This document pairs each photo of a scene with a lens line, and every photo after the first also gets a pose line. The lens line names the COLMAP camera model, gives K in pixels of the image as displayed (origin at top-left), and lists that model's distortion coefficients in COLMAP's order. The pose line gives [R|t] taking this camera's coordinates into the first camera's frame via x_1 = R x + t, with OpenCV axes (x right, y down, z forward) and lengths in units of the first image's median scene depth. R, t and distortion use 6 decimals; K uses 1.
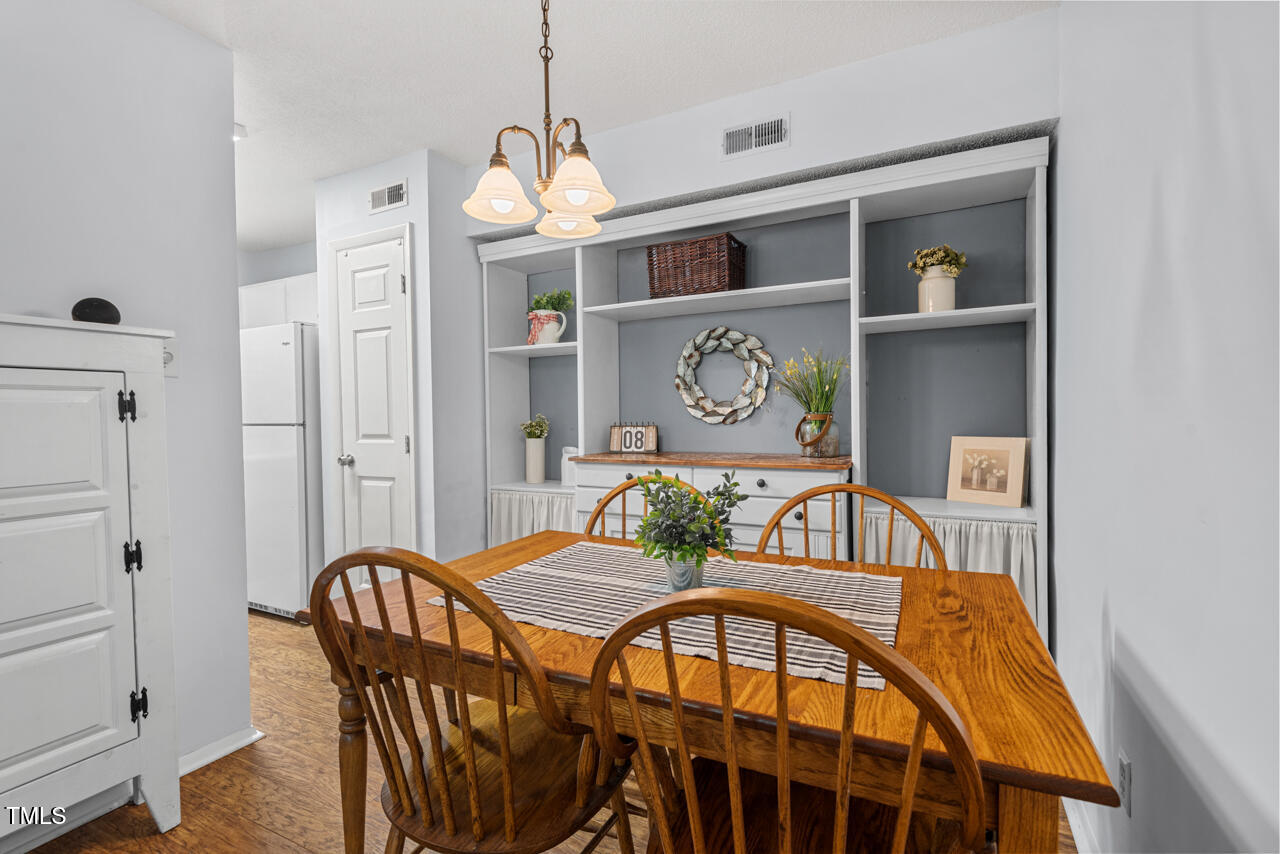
lens RADIAL K [[573.6, 0, 640.3], [0, 573.6, 428.6], [0, 0, 1]] dist [0.054840, -0.039272]
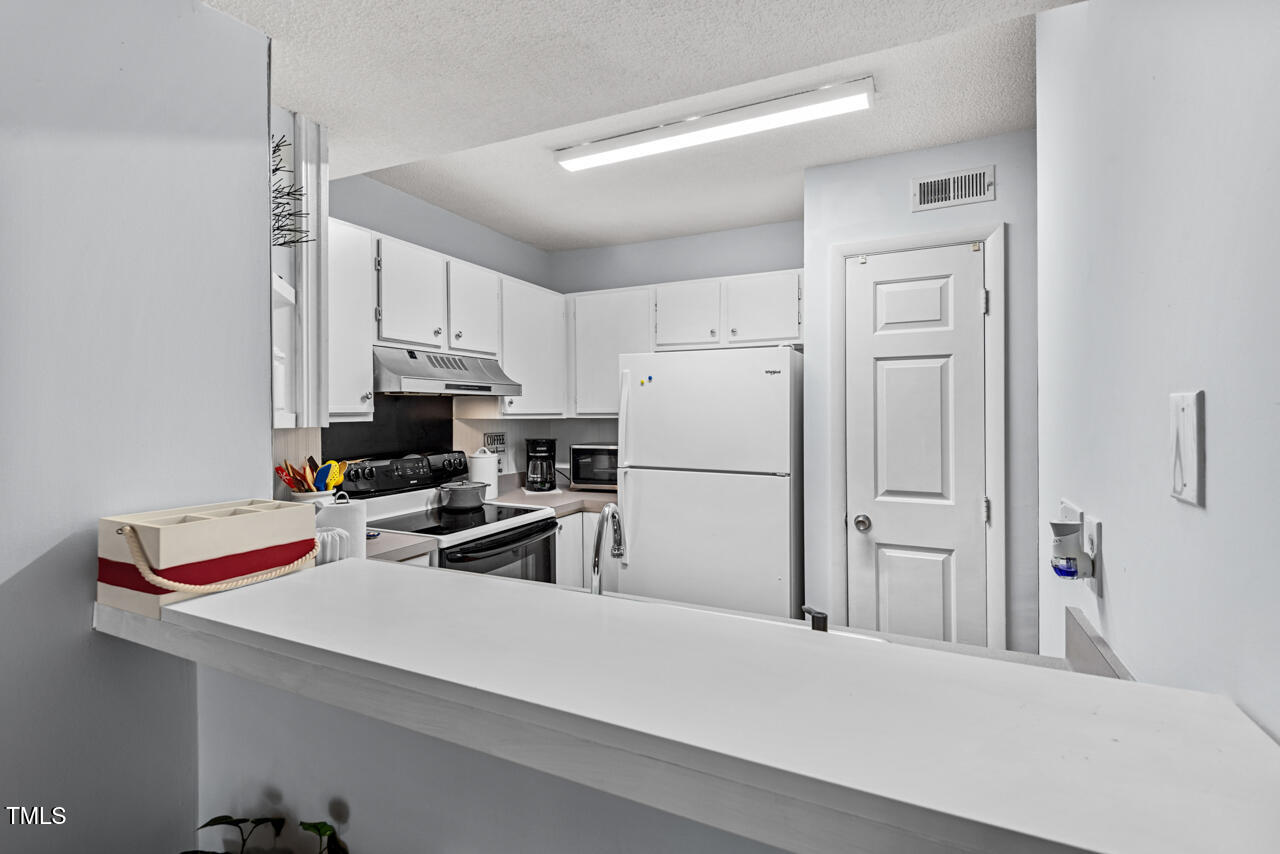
lens RADIAL K [[584.7, 0, 640.8], [0, 584.7, 416.7], [0, 0, 1]] dist [0.001107, 0.000031]
pose [[0.999646, 0.013280, 0.023068, -1.005782], [-0.012942, 0.999808, -0.014715, -0.088803], [-0.023259, 0.014412, 0.999626, 0.266814]]
